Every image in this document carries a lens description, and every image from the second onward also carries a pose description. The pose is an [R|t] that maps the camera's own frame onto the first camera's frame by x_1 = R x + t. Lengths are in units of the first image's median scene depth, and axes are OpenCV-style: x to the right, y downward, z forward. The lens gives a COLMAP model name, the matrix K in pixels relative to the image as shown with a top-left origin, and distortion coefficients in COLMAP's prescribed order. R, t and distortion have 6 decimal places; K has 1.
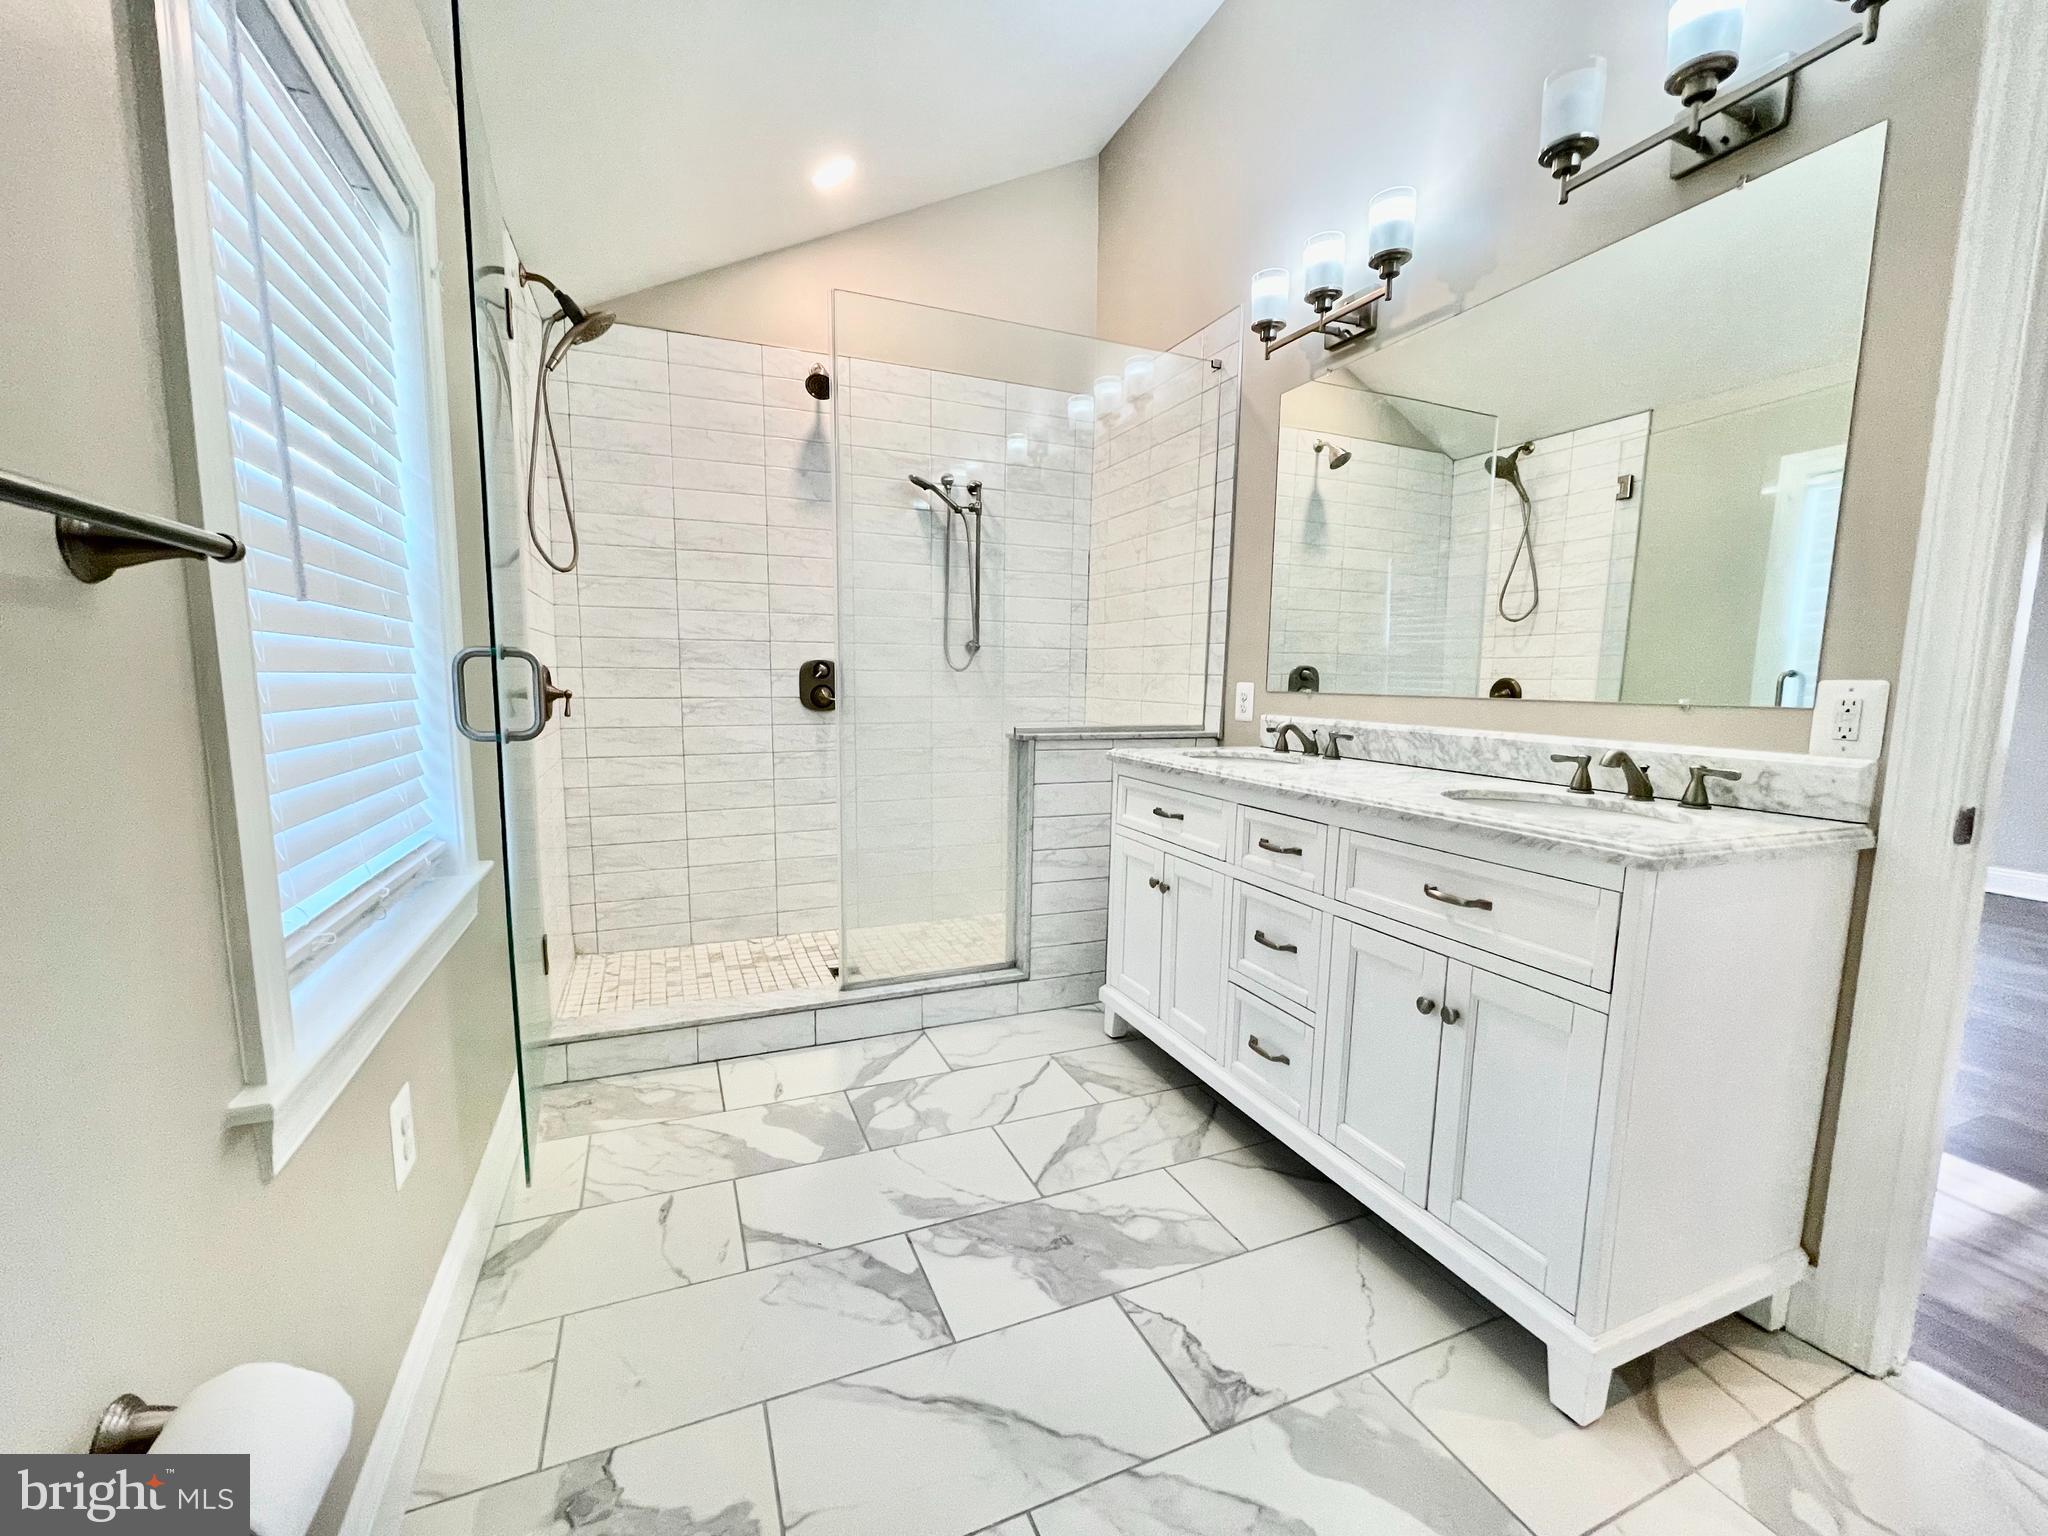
lens RADIAL K [[831.4, 0, 1012.8], [0, 831.4, 776.5], [0, 0, 1]] dist [-0.003161, 0.001217]
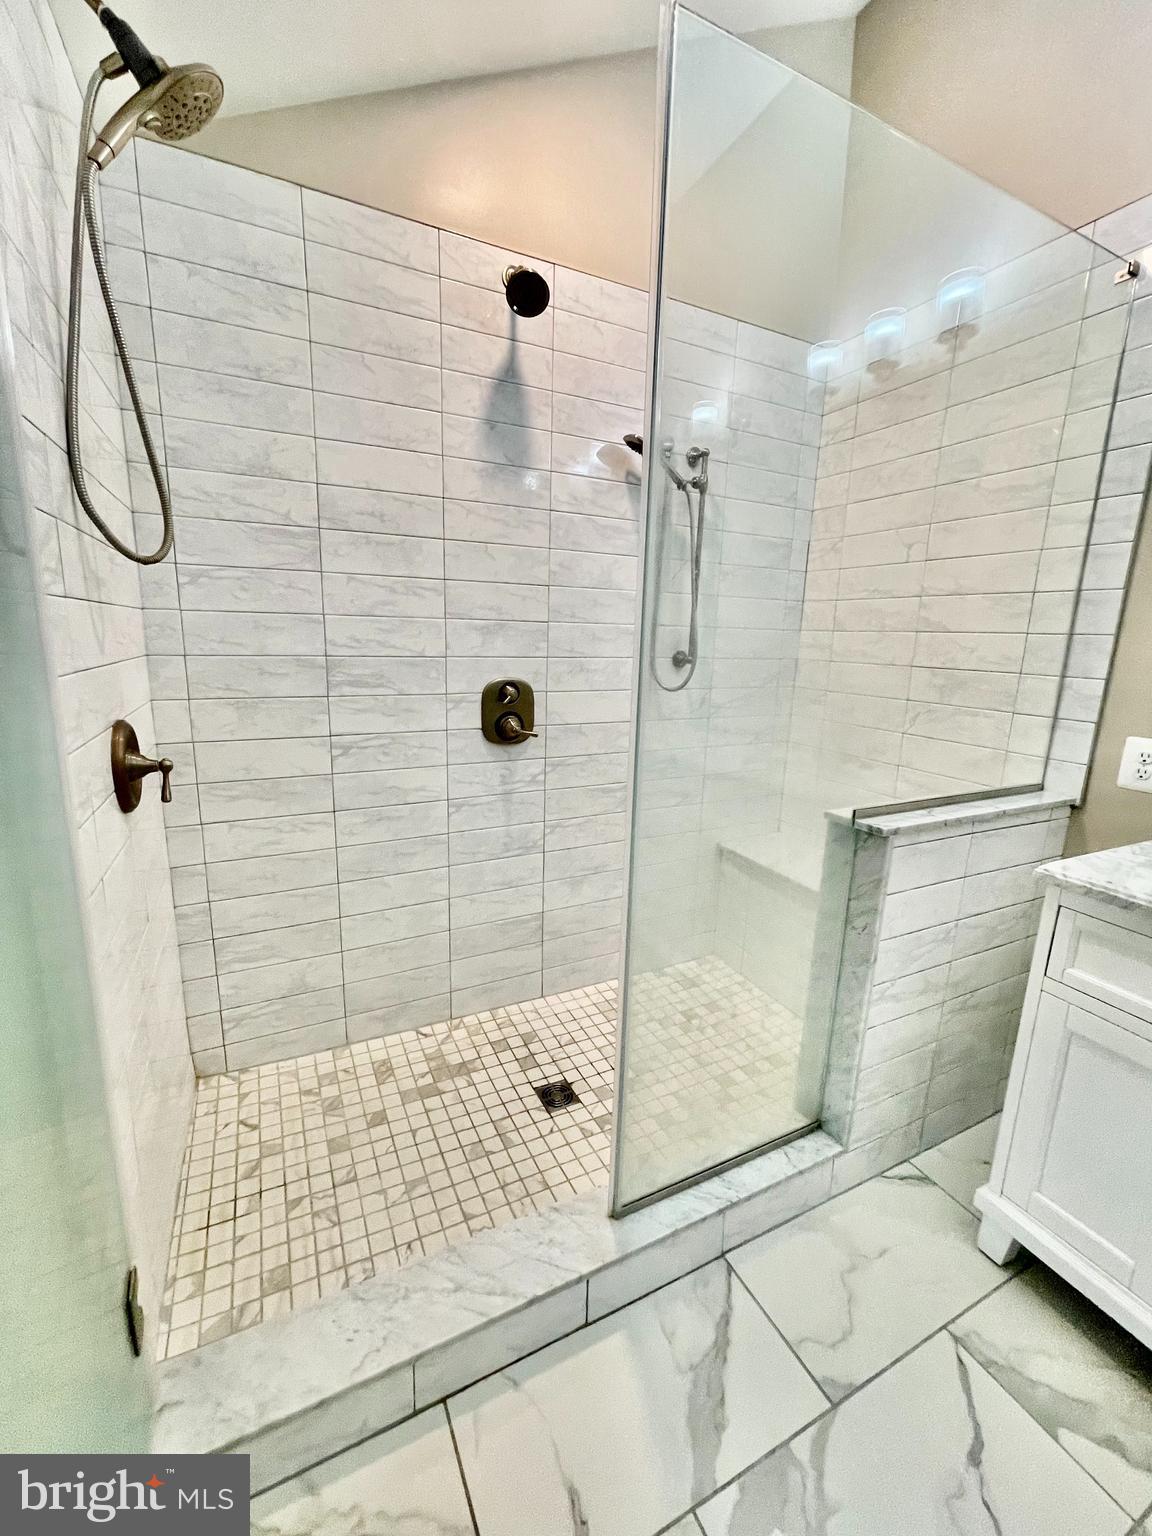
lens RADIAL K [[623.5, 0, 566.3], [0, 623.5, 761.2], [0, 0, 1]] dist [-0.003161, 0.001217]
pose [[0.998518, 0.002351, 0.054376, -0.241467], [-0.006635, 0.996873, 0.078740, -0.128535], [-0.054021, -0.078984, 0.995411, 0.479665]]
